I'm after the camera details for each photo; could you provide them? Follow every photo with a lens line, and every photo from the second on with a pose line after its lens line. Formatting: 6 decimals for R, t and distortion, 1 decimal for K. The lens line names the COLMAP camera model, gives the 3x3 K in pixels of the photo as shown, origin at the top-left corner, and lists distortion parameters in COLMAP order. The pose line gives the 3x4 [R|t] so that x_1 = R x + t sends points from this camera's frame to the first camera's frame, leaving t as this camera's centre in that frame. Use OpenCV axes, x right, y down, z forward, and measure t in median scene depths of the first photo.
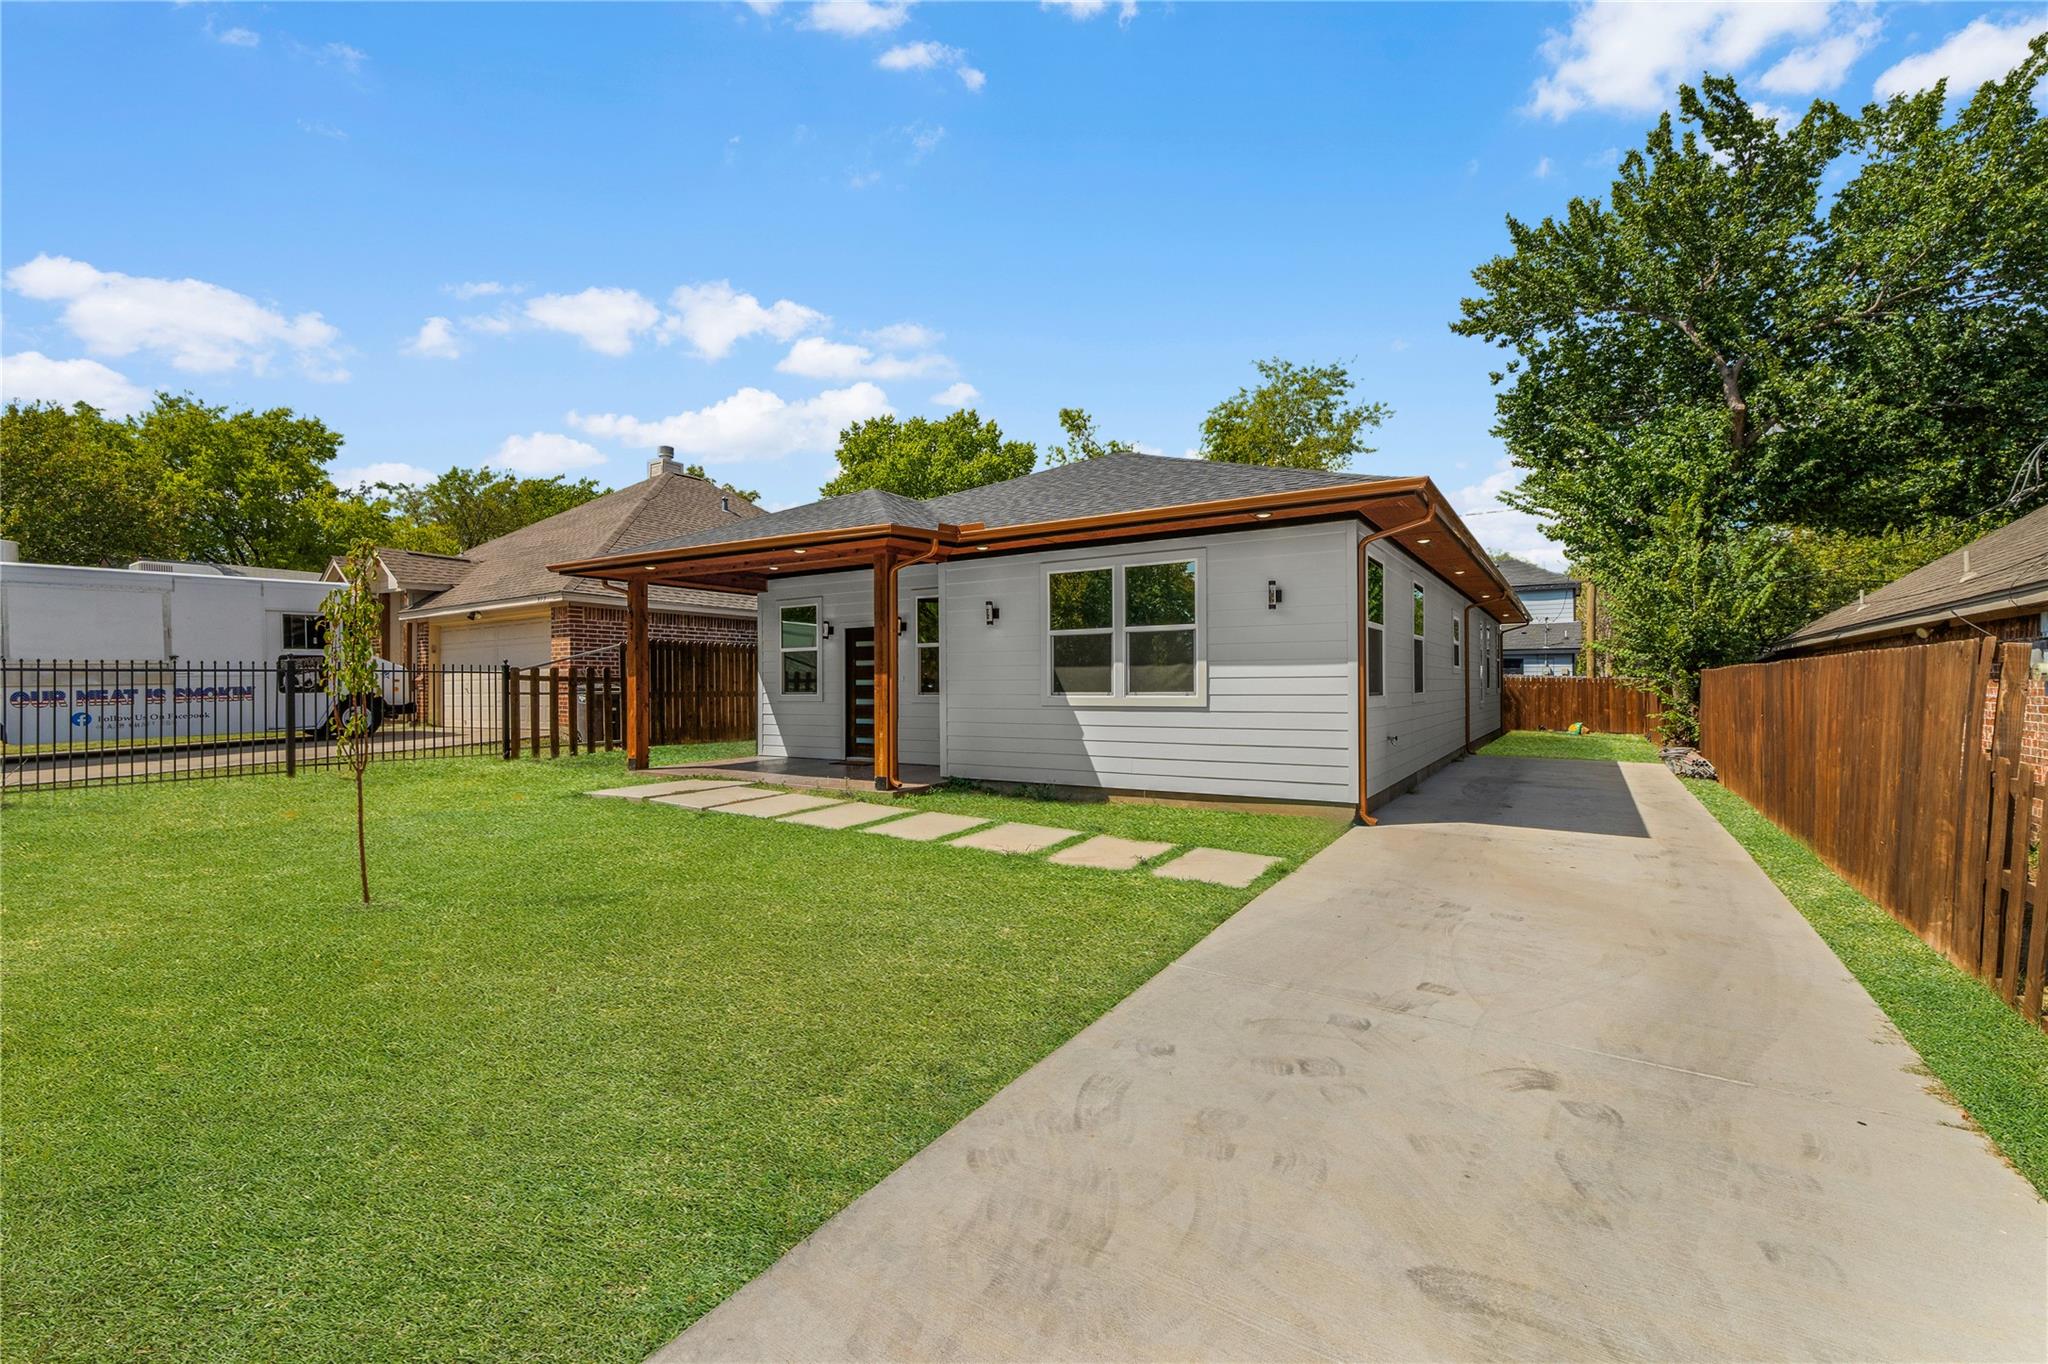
lens RADIAL K [[882.0, 0, 1023.9], [0, 882.0, 690.5], [0, 0, 1]] dist [0.007176, 0.000214]
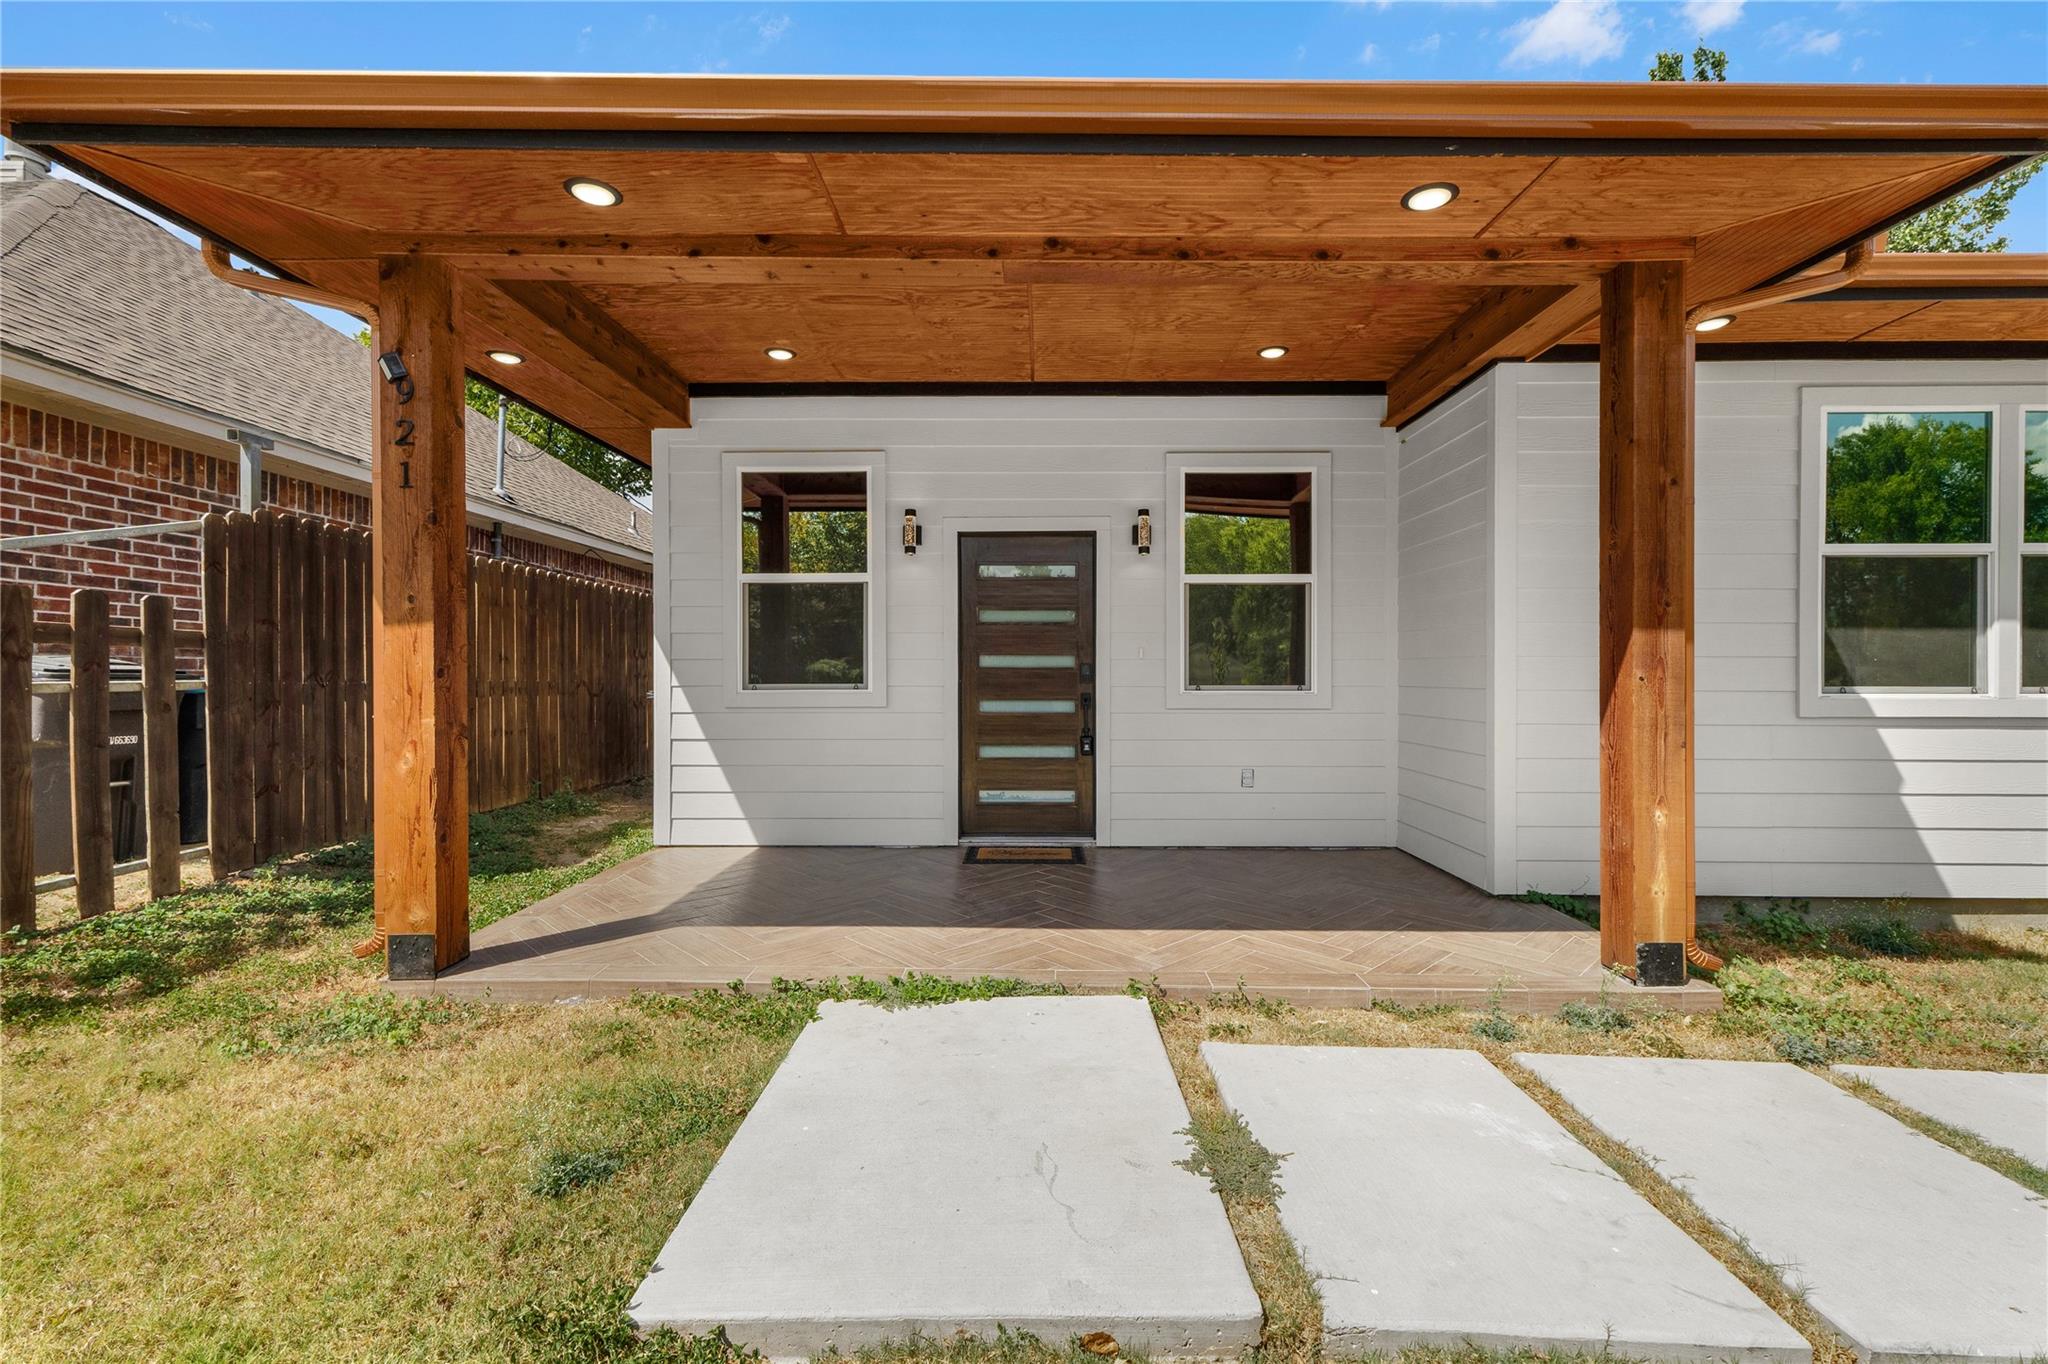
lens RADIAL K [[882.0, 0, 1025.4], [0, 882.0, 678.1], [0, 0, 1]] dist [0.007176, 0.000214]
pose [[0.845359, 0.002910, 0.534191, -0.399223], [-0.002160, 0.999996, -0.002029, -0.000112], [-0.534195, 0.000562, 0.845361, 0.630225]]
